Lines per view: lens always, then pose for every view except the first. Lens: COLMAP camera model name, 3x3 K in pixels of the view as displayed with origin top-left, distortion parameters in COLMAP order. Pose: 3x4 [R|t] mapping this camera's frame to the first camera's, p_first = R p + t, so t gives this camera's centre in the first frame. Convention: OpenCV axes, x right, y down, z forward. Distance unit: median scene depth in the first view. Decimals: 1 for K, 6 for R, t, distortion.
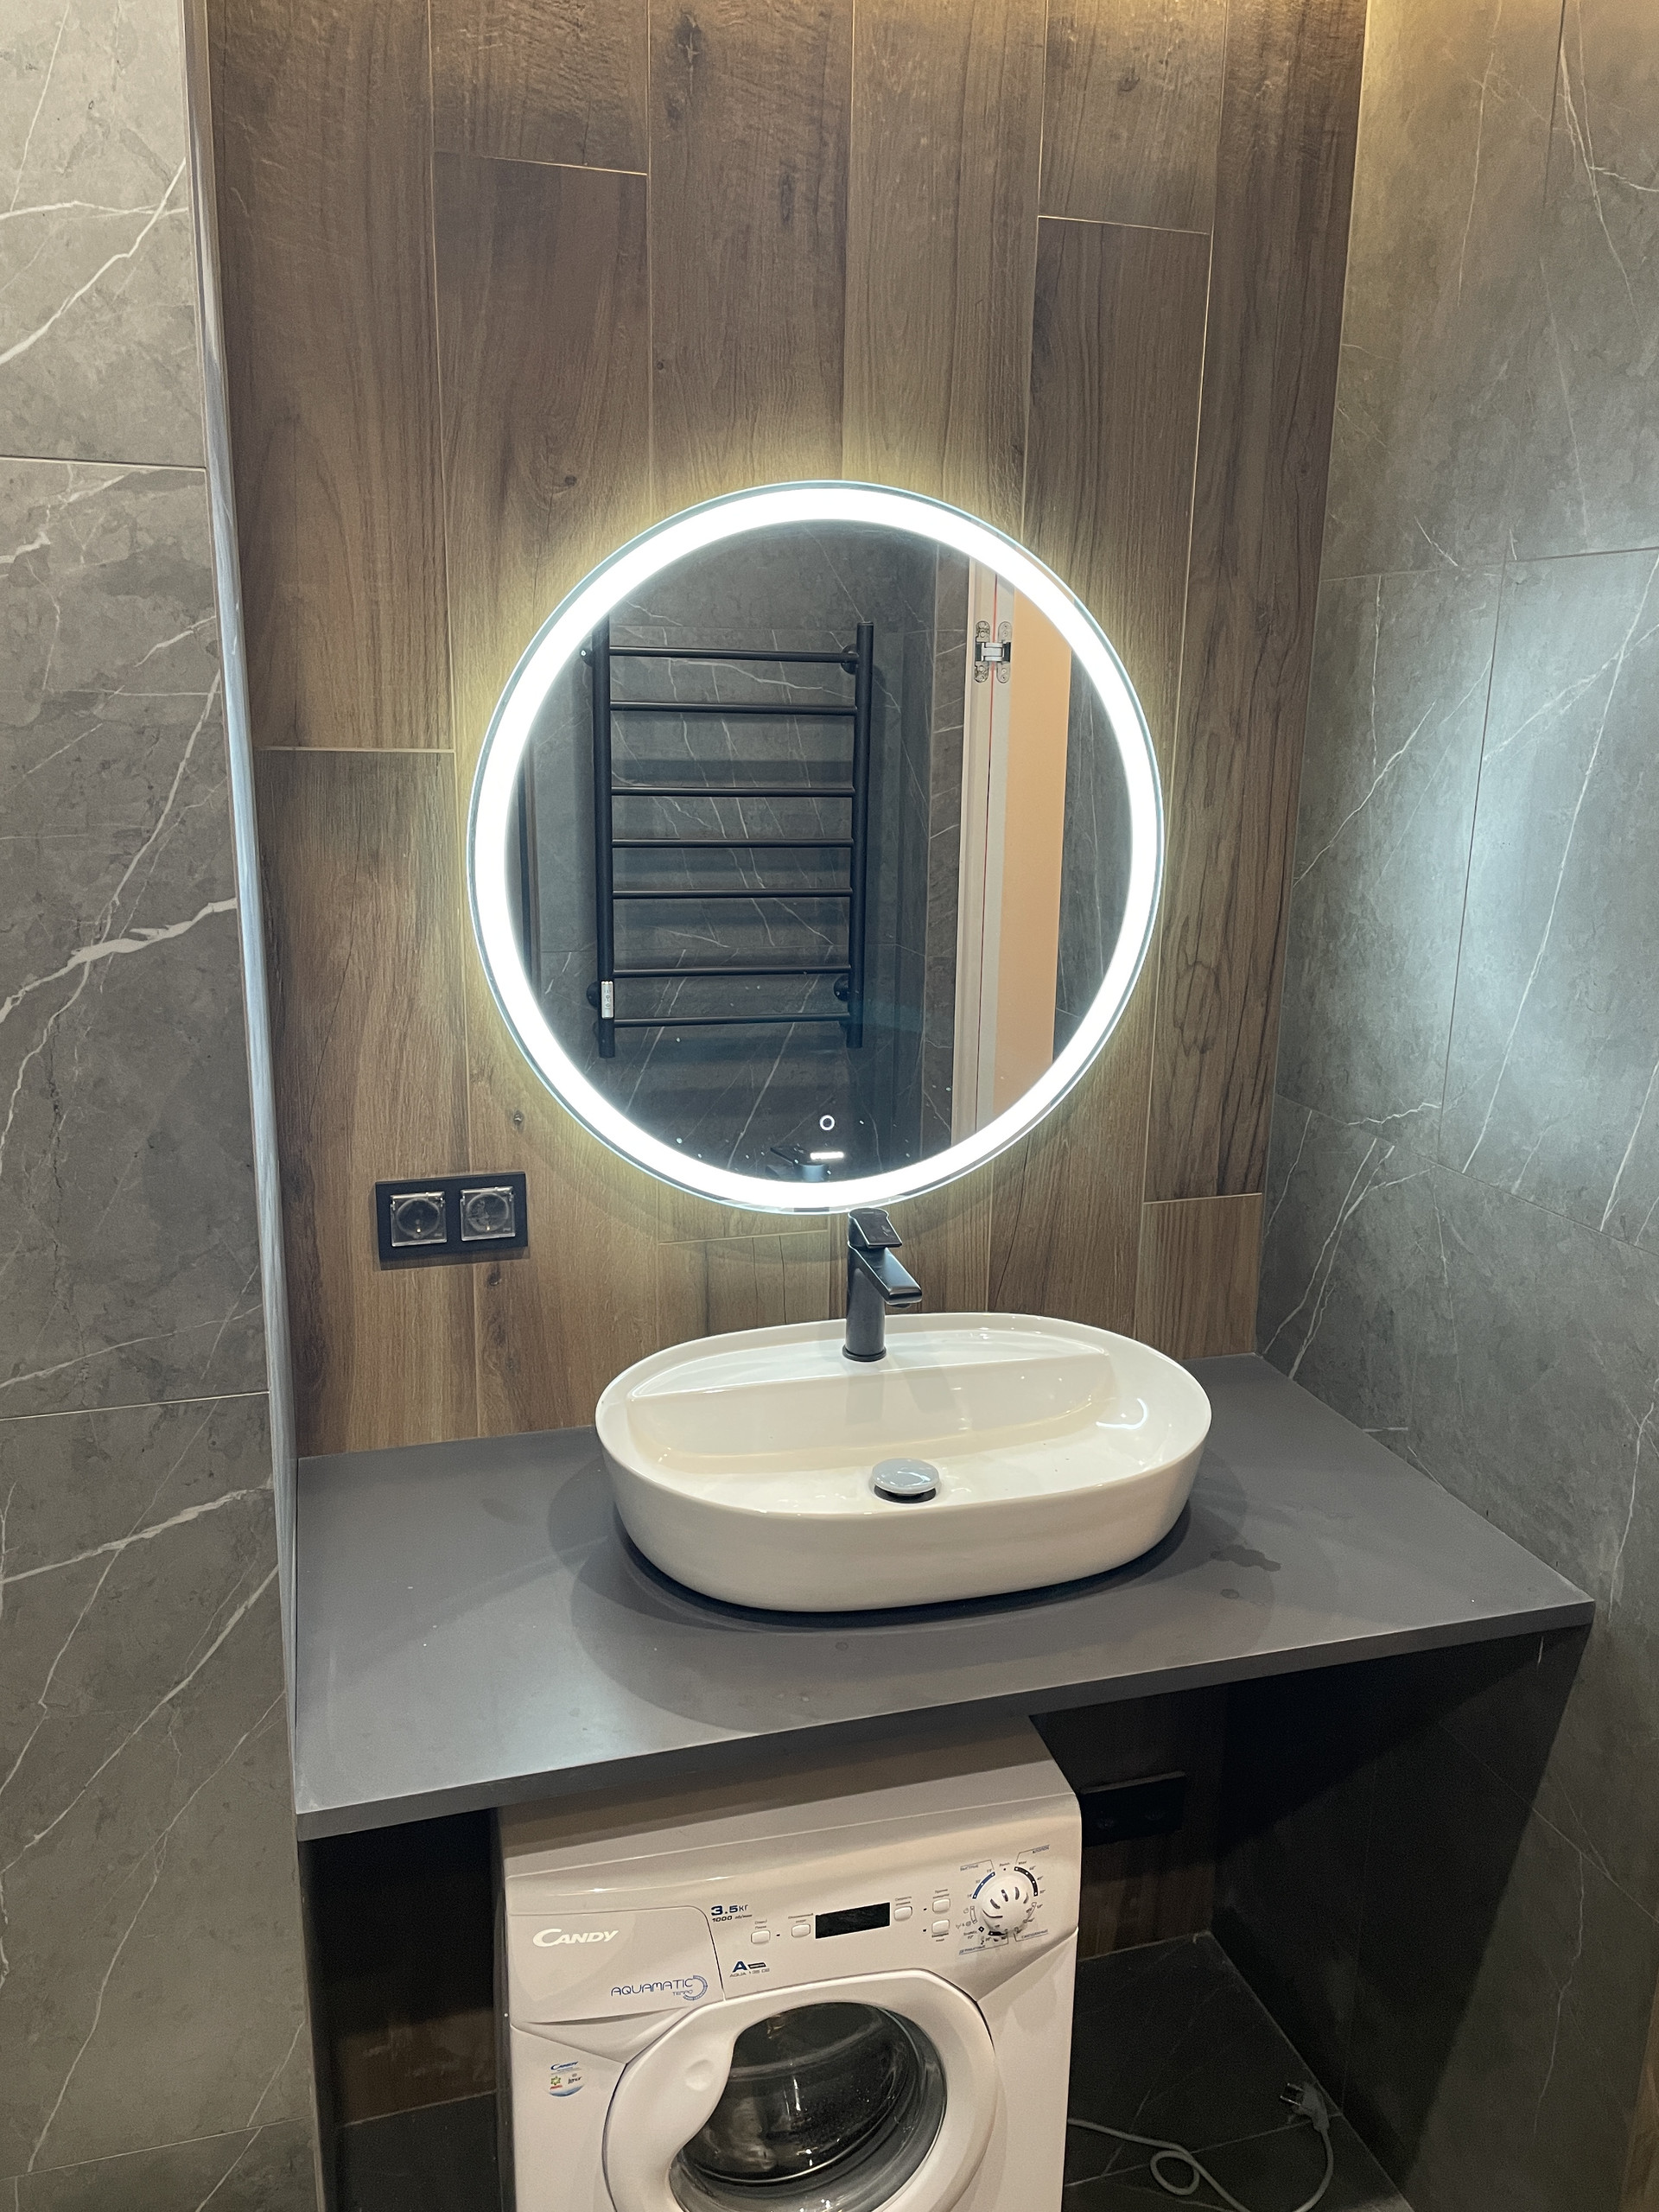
lens RADIAL K [[1677.9, 0, 828.0], [0, 1677.9, 1105.3], [0, 0, 1]] dist [0.064155, -0.076399]
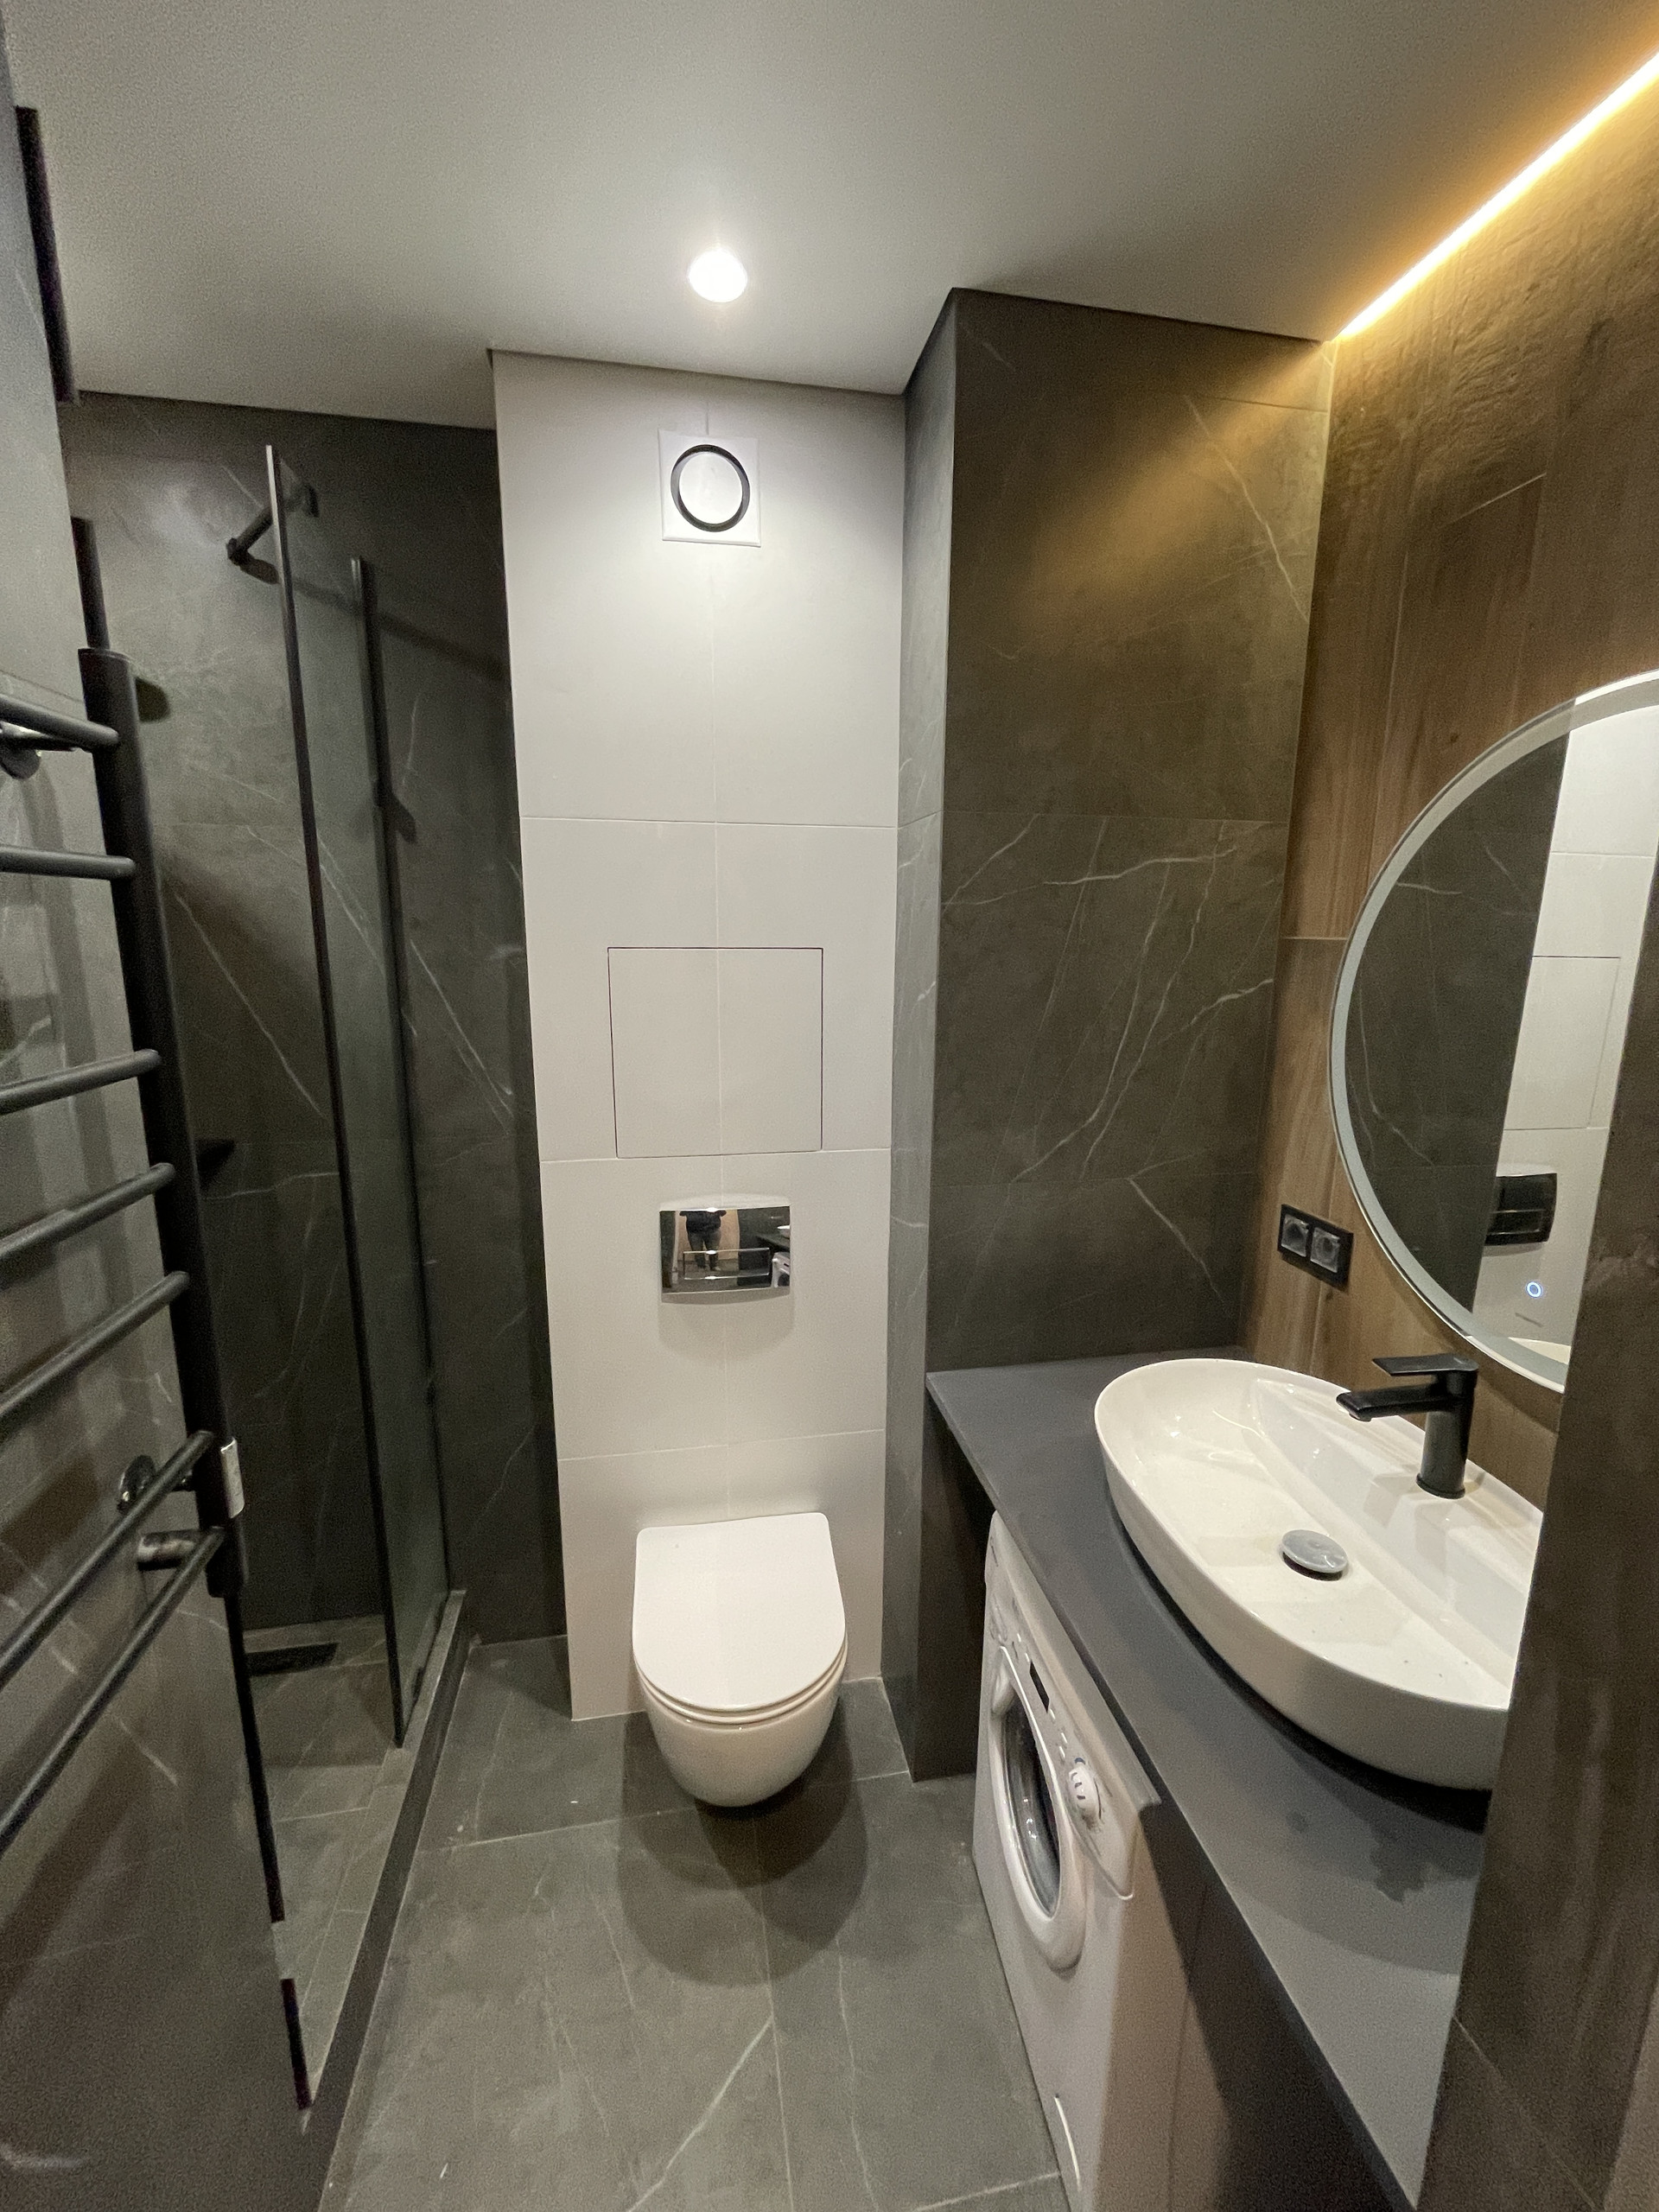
lens RADIAL K [[908.7, 0, 832.3], [0, 908.7, 1108.4], [0, 0, 1]] dist [-0.003549, 0.000162]
pose [[-0.120411, 0.170018, -0.978057, 0.622380], [-0.240881, 0.950778, 0.194932, -0.107230], [0.963056, 0.259067, -0.073530, 0.621985]]
